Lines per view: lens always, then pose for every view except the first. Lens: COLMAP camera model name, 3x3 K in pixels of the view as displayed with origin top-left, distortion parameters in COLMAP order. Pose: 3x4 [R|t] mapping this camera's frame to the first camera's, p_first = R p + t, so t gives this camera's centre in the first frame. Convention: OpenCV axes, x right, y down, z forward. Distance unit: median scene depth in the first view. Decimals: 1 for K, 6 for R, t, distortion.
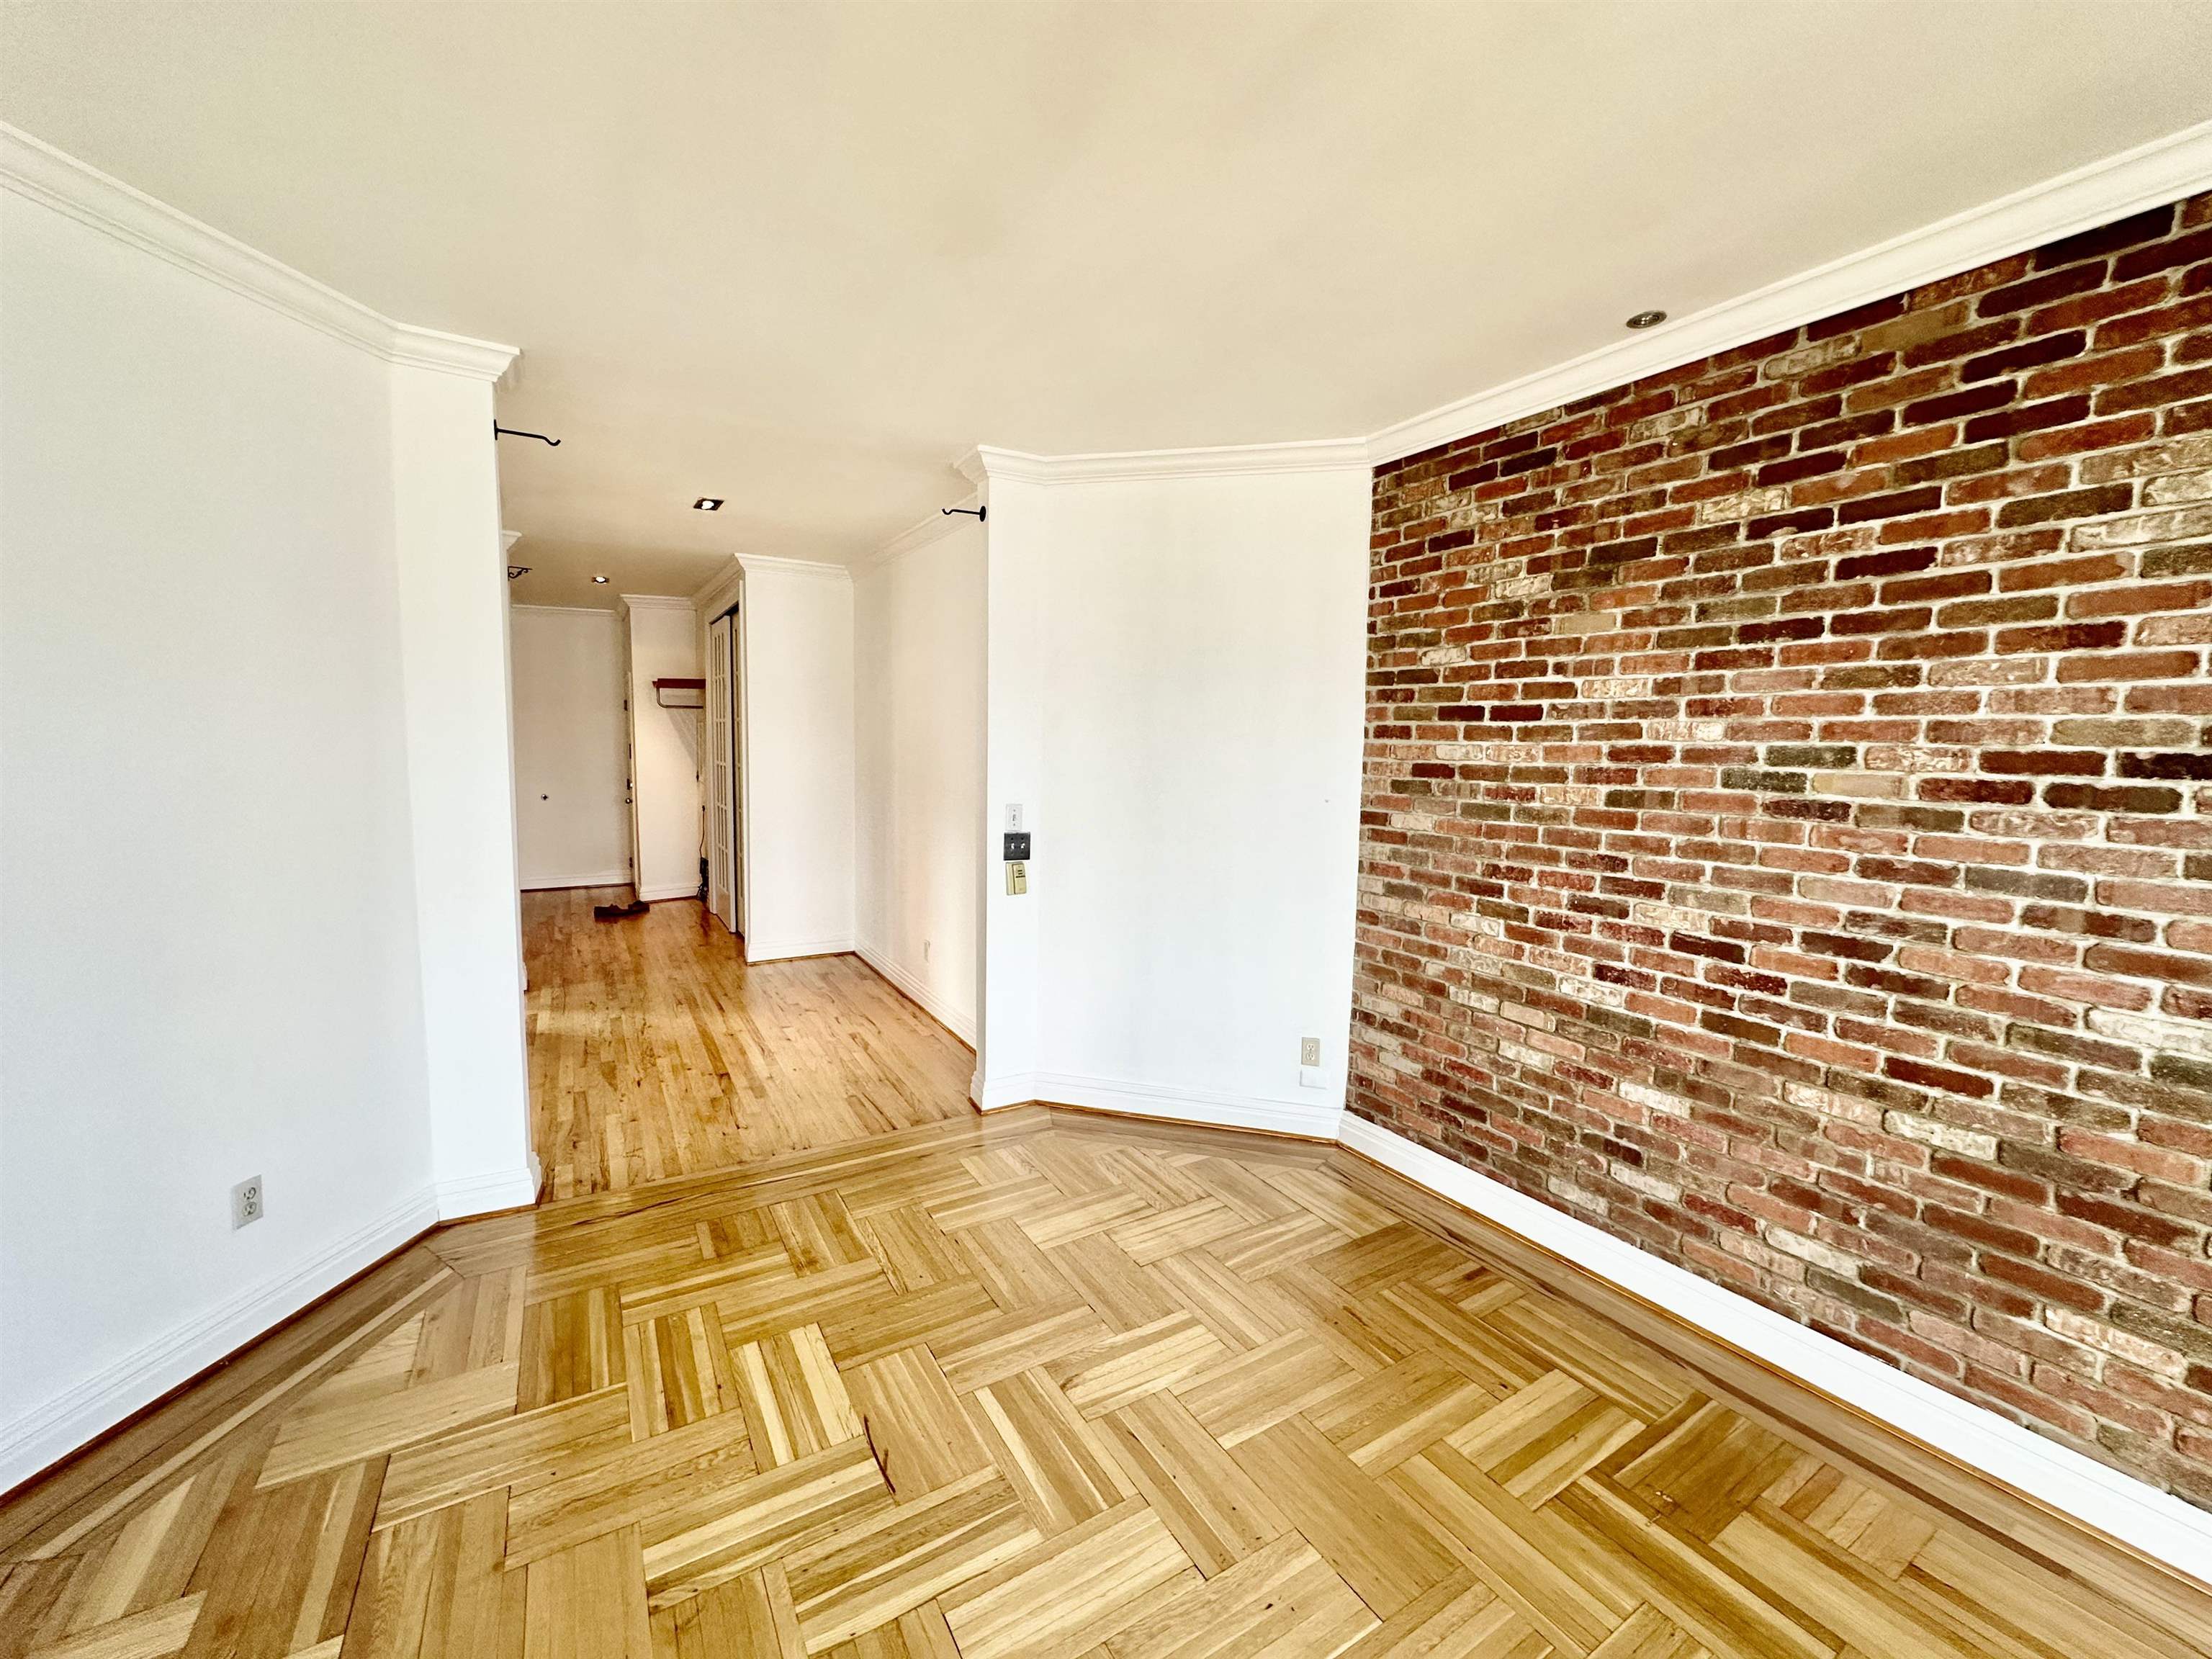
lens RADIAL K [[885.9, 0, 1101.3], [0, 885.9, 826.9], [0, 0, 1]] dist [-0.001126, 0.000066]
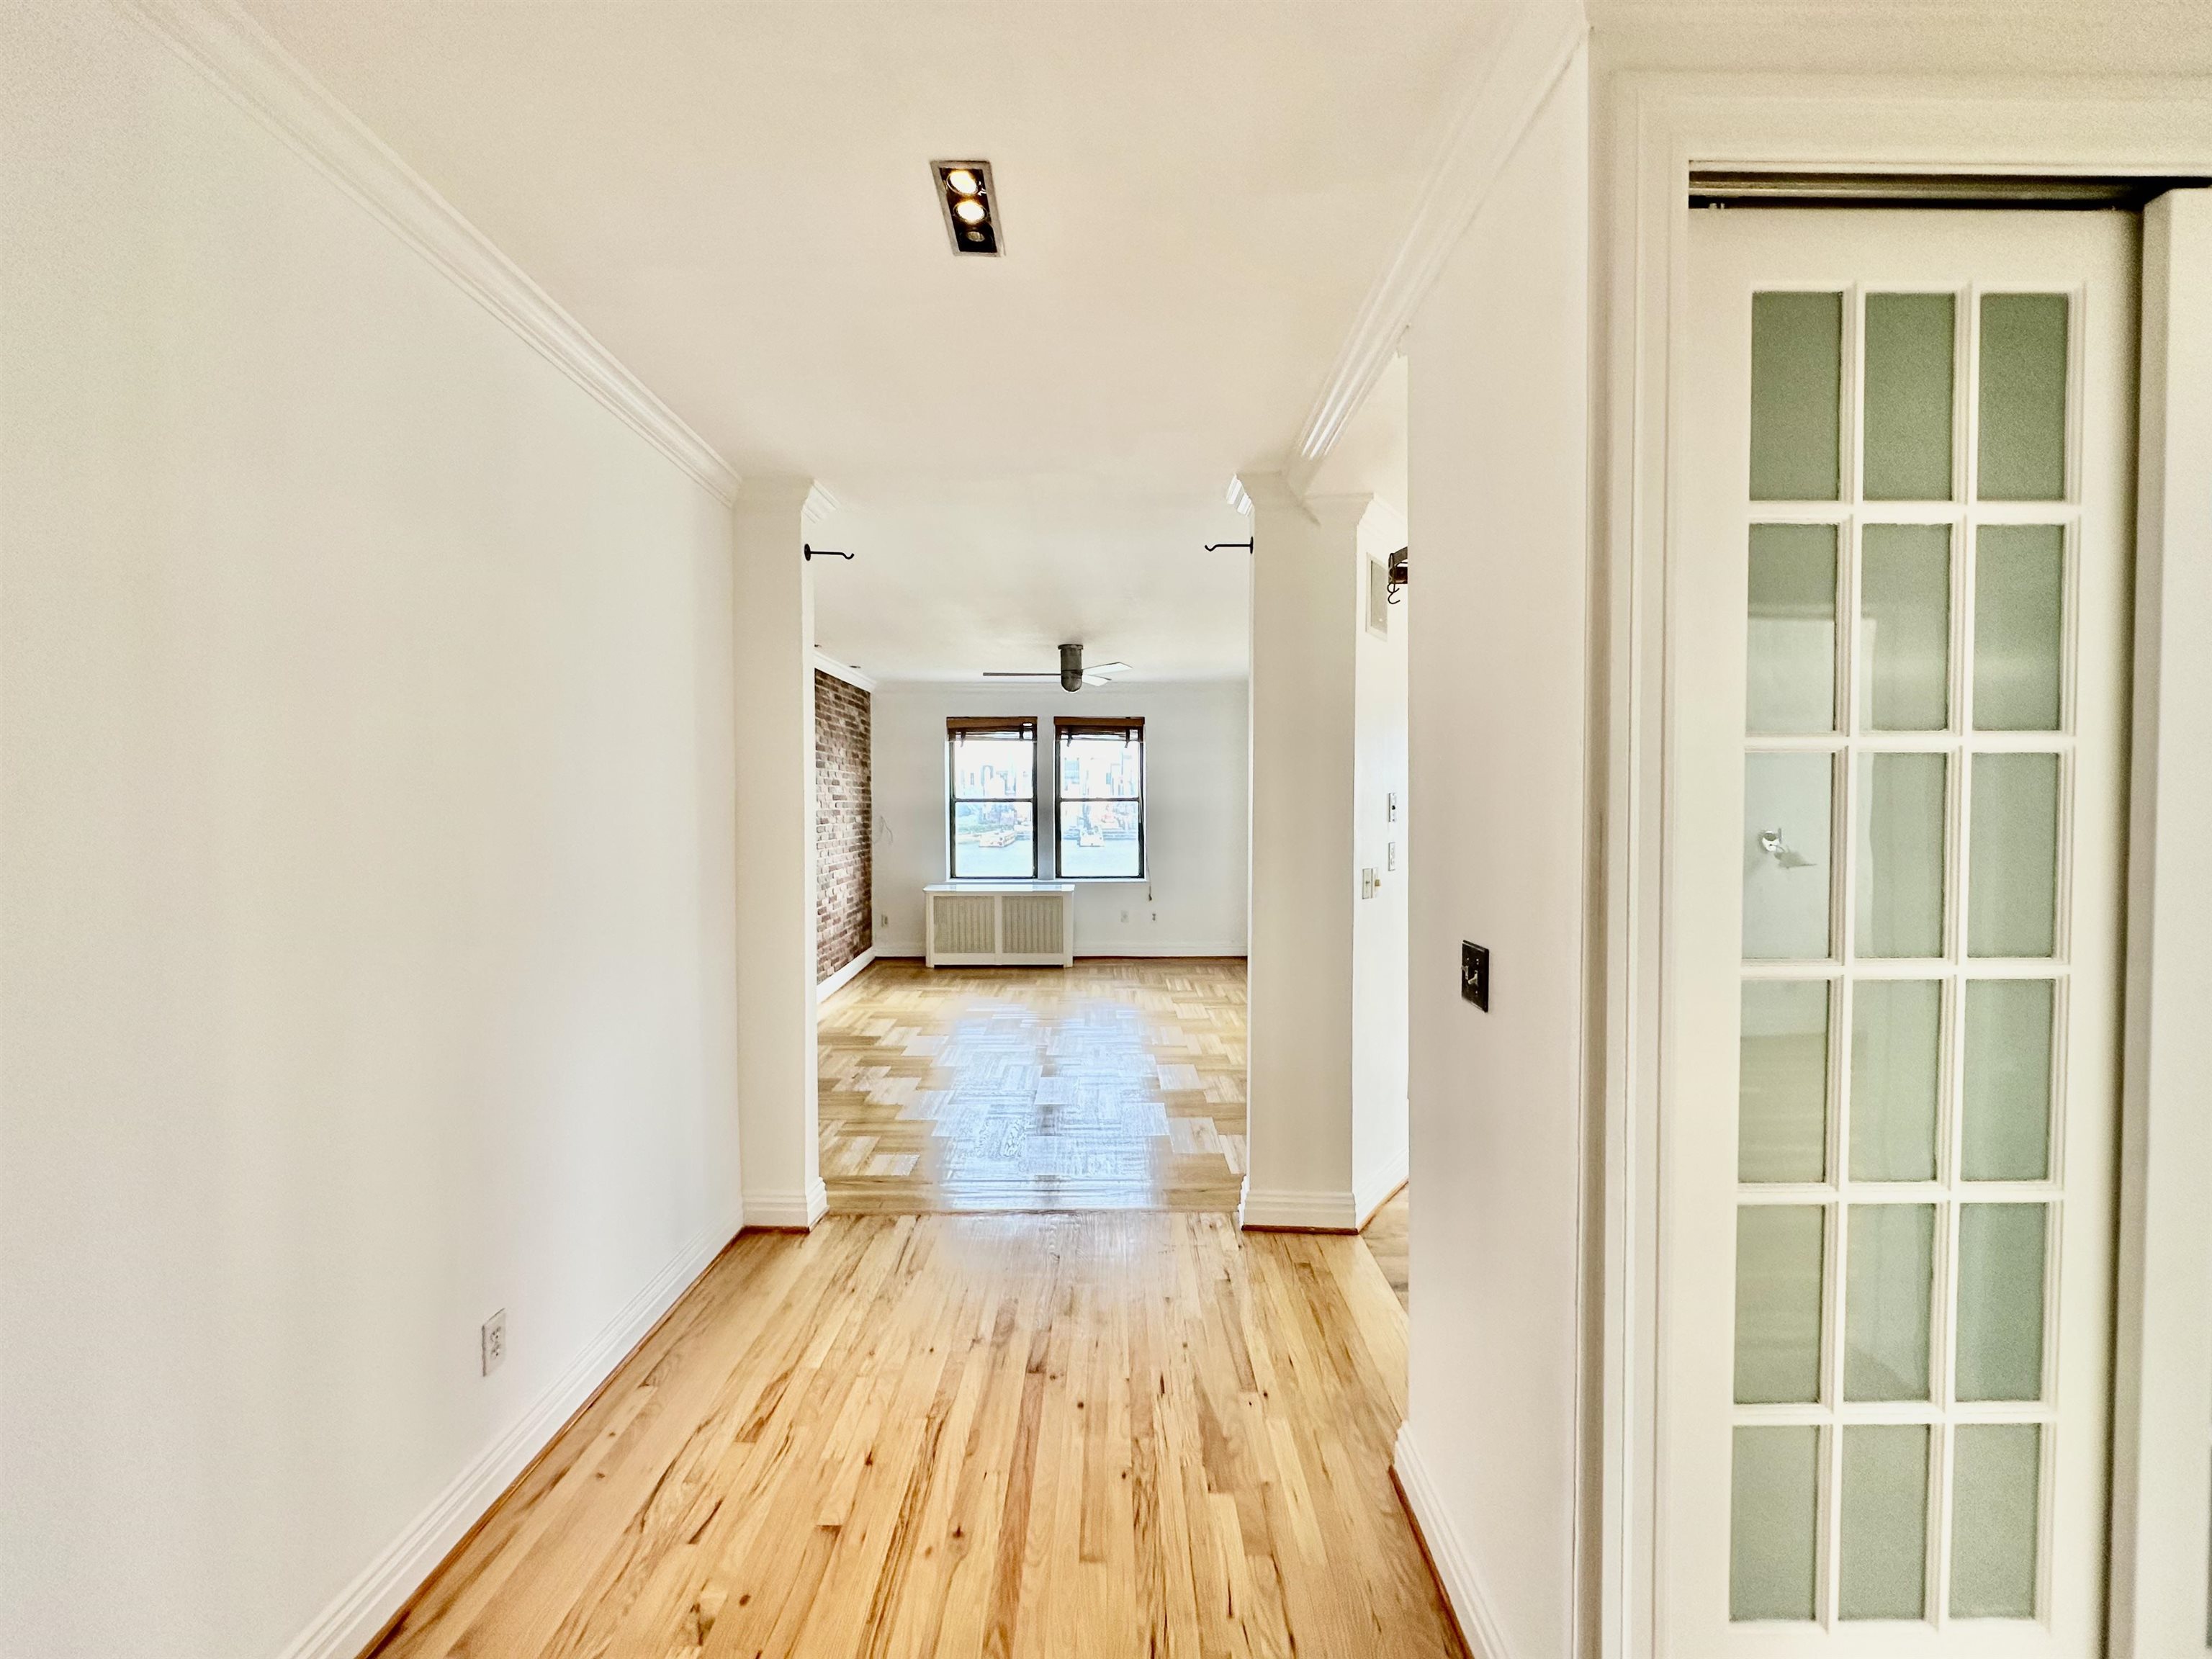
lens RADIAL K [[882.5, 0, 1106.5], [0, 882.5, 830.6], [0, 0, 1]] dist [-0.002153, -0.000022]
pose [[-0.857077, -0.031740, 0.514210, -1.144432], [0.032946, 0.992681, 0.116189, -0.217202], [-0.514134, 0.116524, -0.849758, 2.162896]]
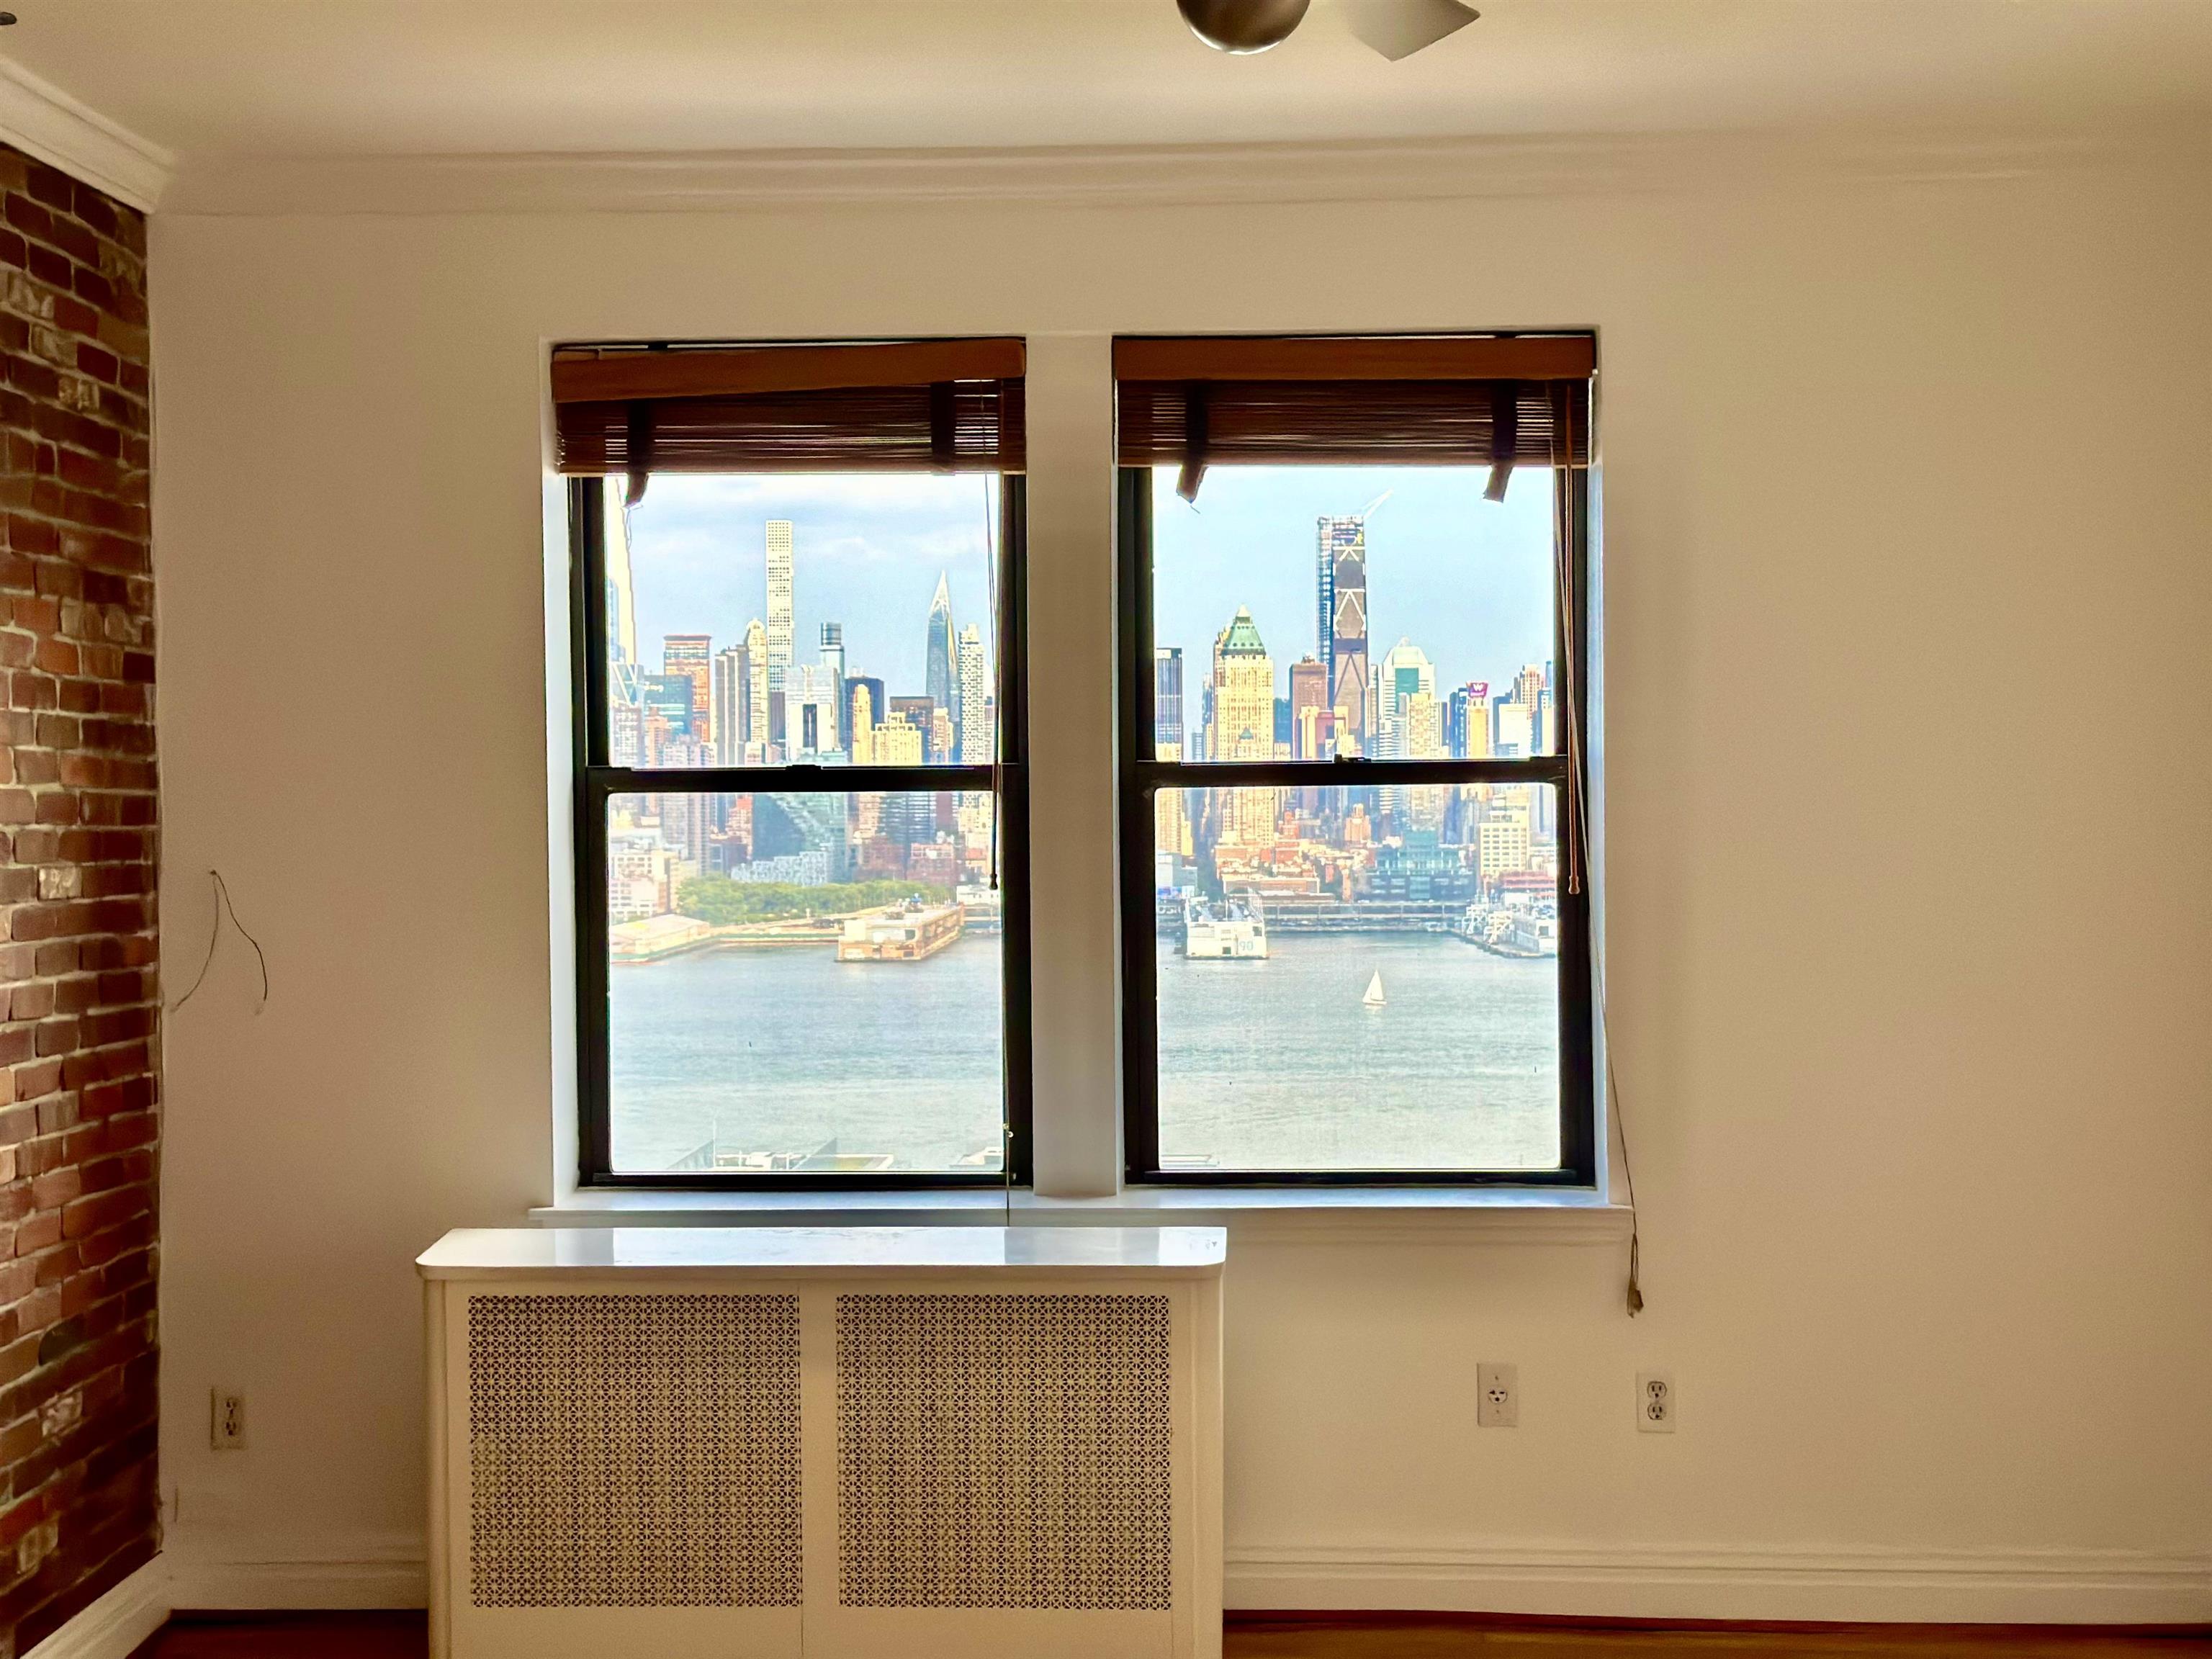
lens RADIAL K [[3091.1, 0, 1107.9], [0, 3091.1, 851.4], [0, 0, 1]] dist [0.225884, -0.510222]
pose [[-0.827995, -0.018370, 0.560434, -0.535031], [0.044111, 0.994232, 0.097759, -0.120091], [-0.558997, 0.105666, -0.822409, 1.306282]]
